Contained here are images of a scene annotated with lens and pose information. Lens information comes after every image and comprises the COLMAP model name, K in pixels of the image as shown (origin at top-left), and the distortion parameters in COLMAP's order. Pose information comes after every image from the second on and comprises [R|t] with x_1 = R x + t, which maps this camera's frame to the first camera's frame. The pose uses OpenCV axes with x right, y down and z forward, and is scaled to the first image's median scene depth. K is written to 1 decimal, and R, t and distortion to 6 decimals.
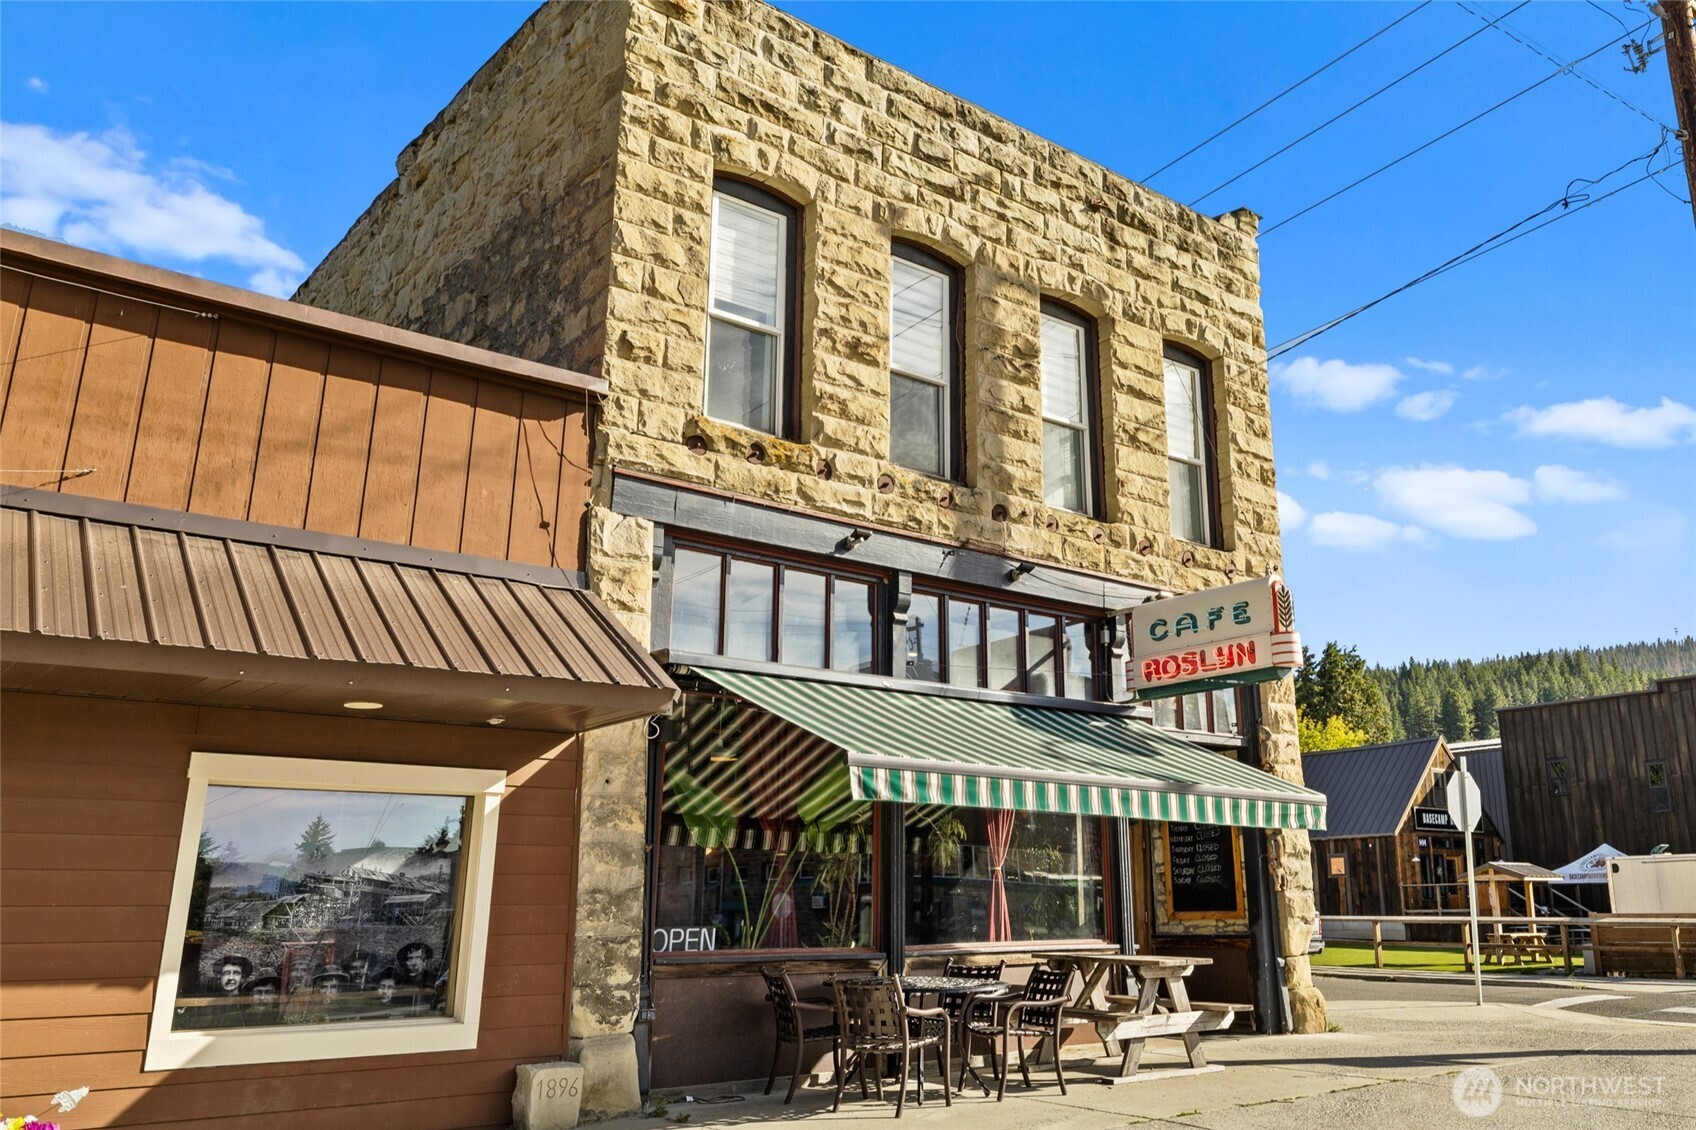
lens RADIAL K [[1133.9, 0, 851.2], [0, 1133.9, 563.0], [0, 0, 1]] dist [-0.012183, 0.001047]
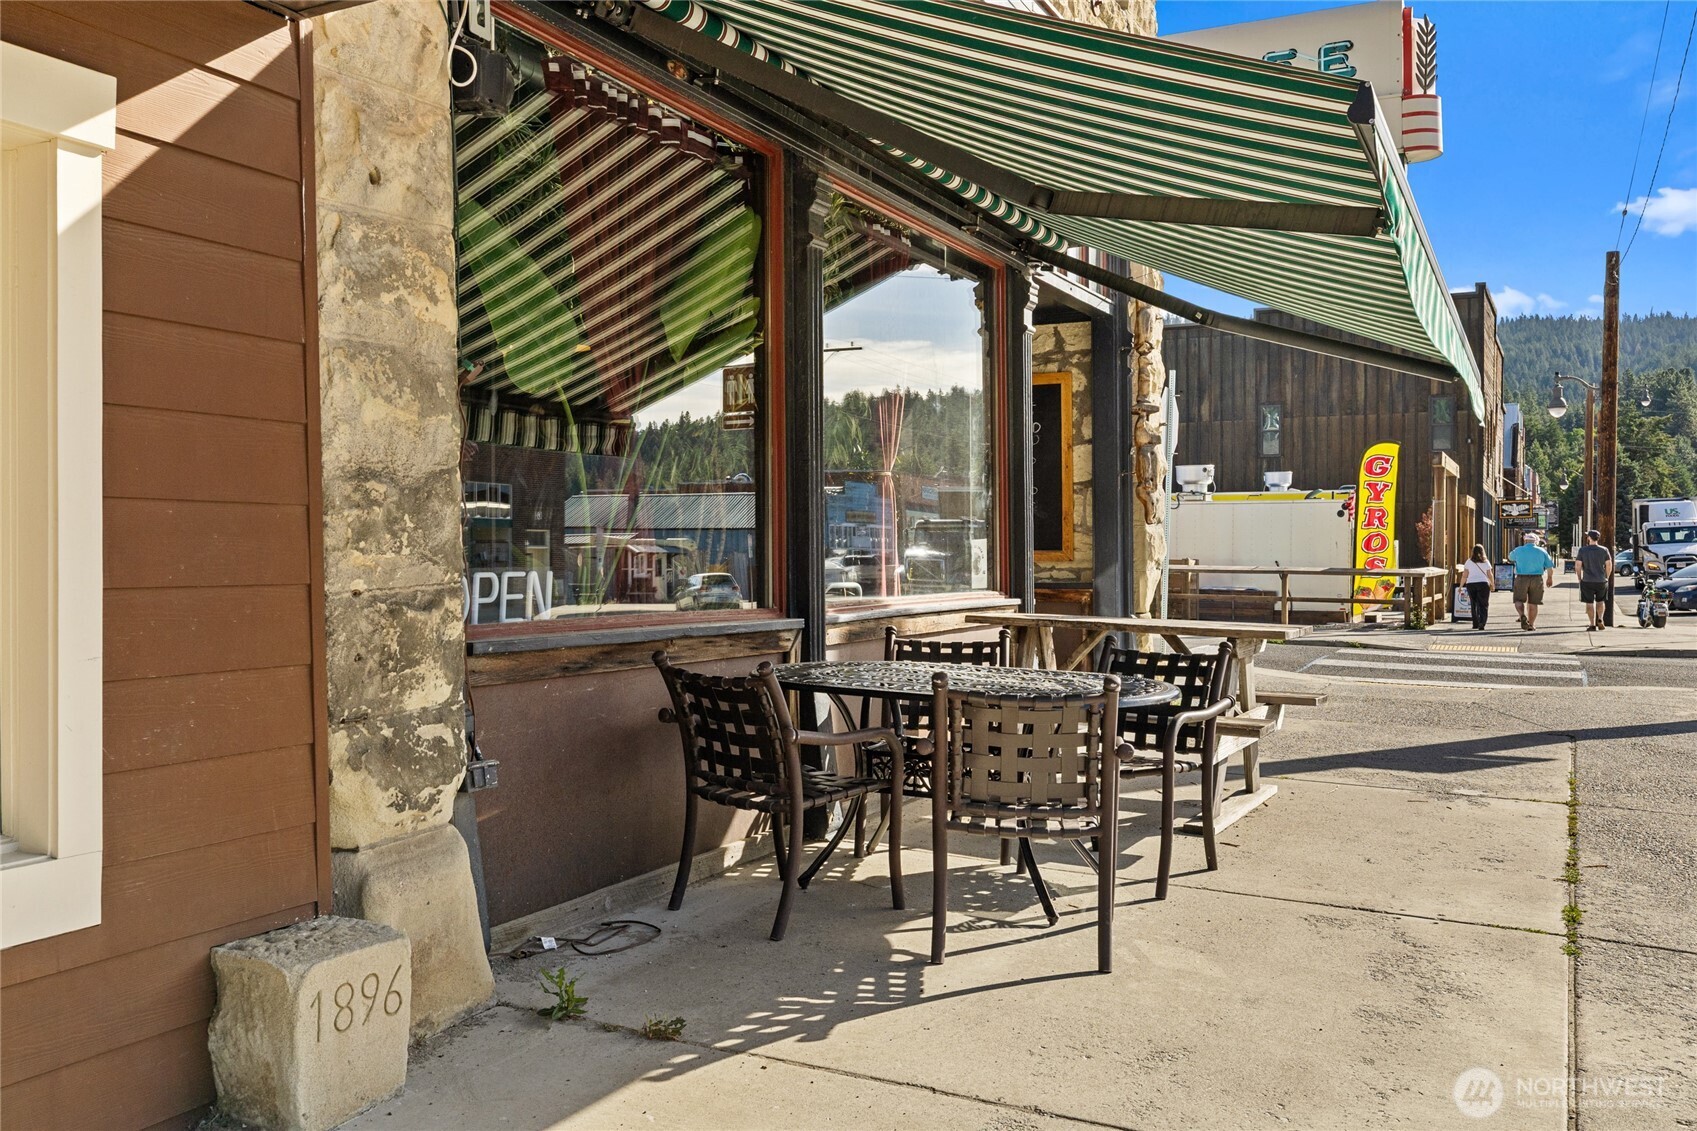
lens RADIAL K [[1483.6, 0, 846.8], [0, 1483.6, 570.3], [0, 0, 1]] dist [-0.006707, -0.007308]
pose [[0.928513, 0.006677, 0.371239, -0.256888], [-0.120494, 0.951145, 0.284261, 0.164143], [-0.351204, -0.308673, 0.883955, 0.511077]]
